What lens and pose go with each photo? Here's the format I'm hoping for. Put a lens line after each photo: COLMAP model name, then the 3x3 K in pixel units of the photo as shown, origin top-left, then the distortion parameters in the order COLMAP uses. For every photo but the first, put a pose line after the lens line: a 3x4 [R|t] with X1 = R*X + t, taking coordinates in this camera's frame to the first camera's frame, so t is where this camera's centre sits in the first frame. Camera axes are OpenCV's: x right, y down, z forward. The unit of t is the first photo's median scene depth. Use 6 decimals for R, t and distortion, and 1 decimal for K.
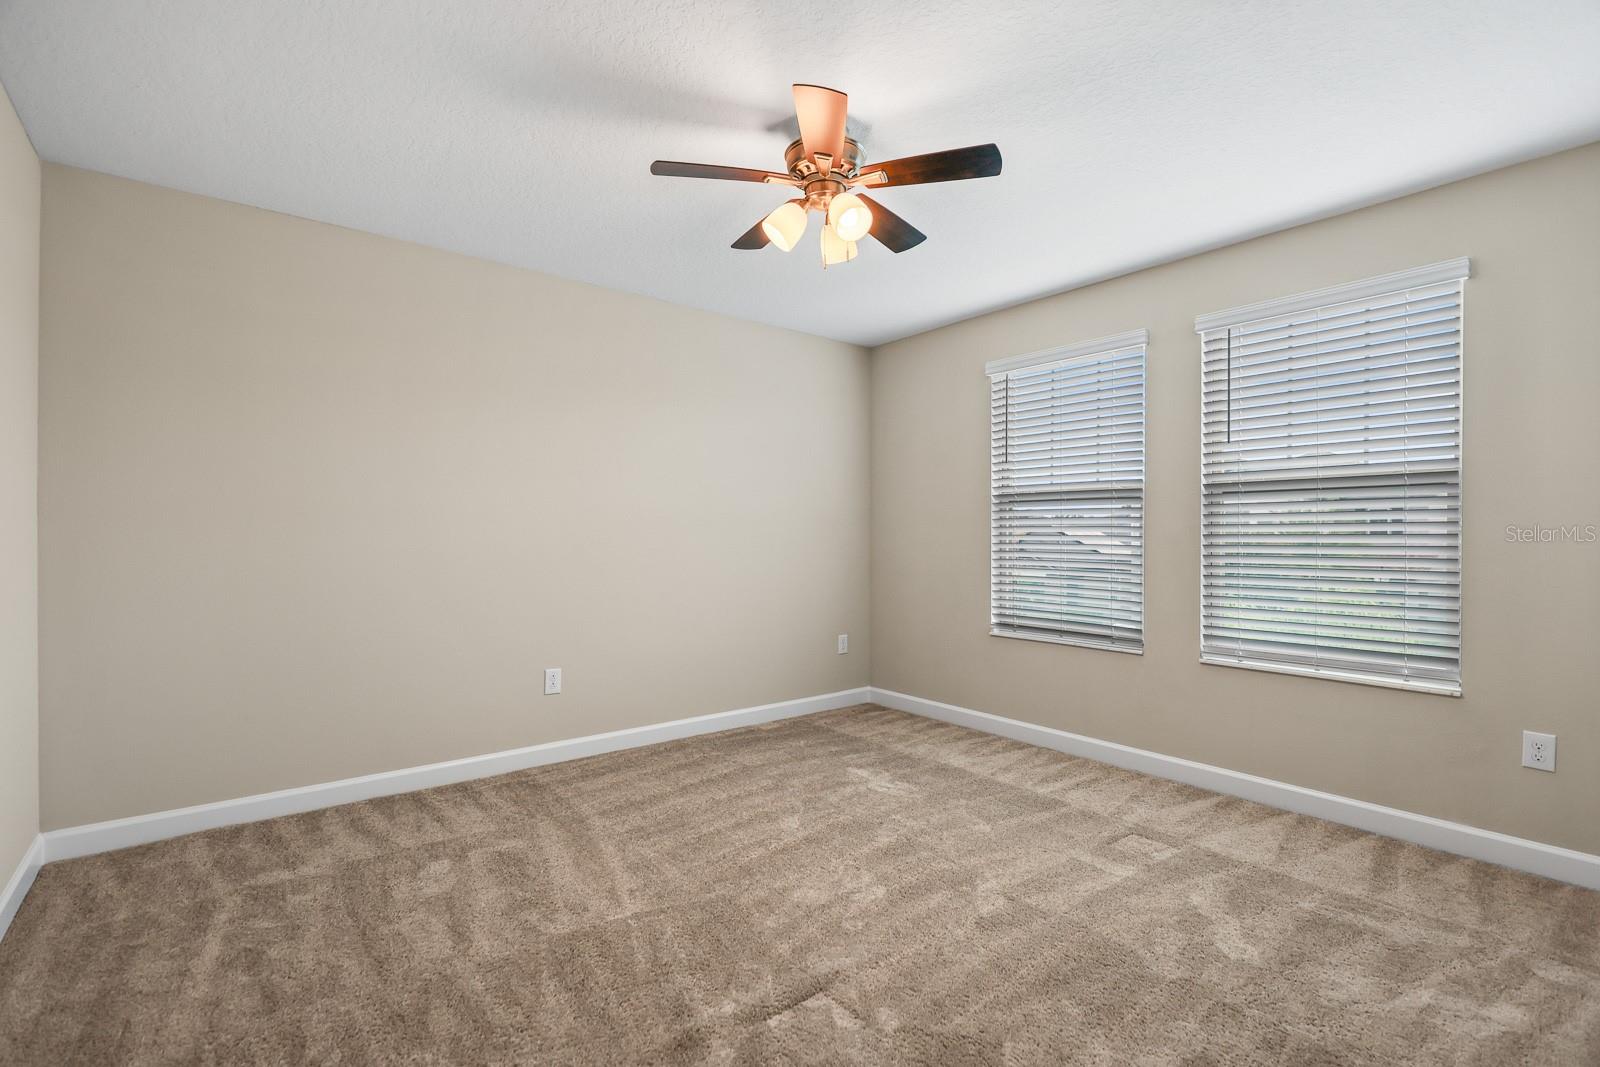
lens RADIAL K [[732.4, 0, 805.8], [0, 732.4, 534.5], [0, 0, 1]] dist [0.008059, -0.001137]
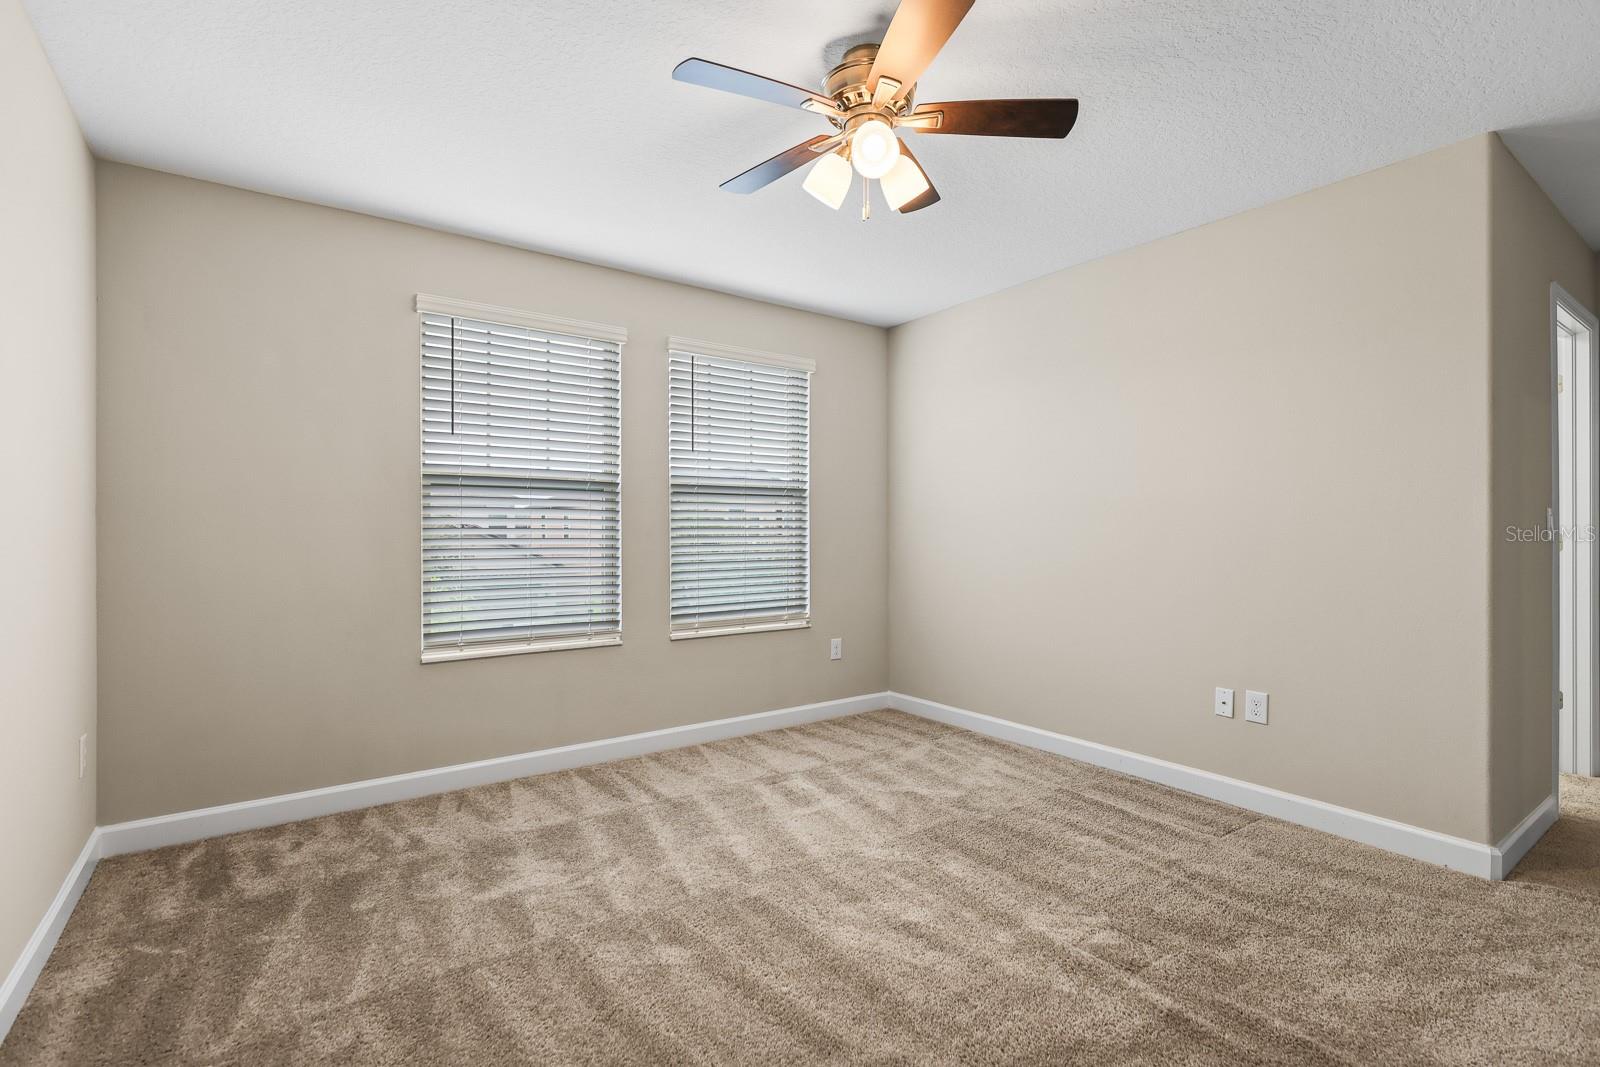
lens RADIAL K [[732.4, 0, 804.8], [0, 732.4, 532.9], [0, 0, 1]] dist [0.008059, -0.001137]
pose [[0.057555, -0.005931, 0.998325, -0.618289], [-0.000937, 0.999982, 0.005995, 0.000644], [-0.998342, -0.001280, 0.057548, 0.764192]]
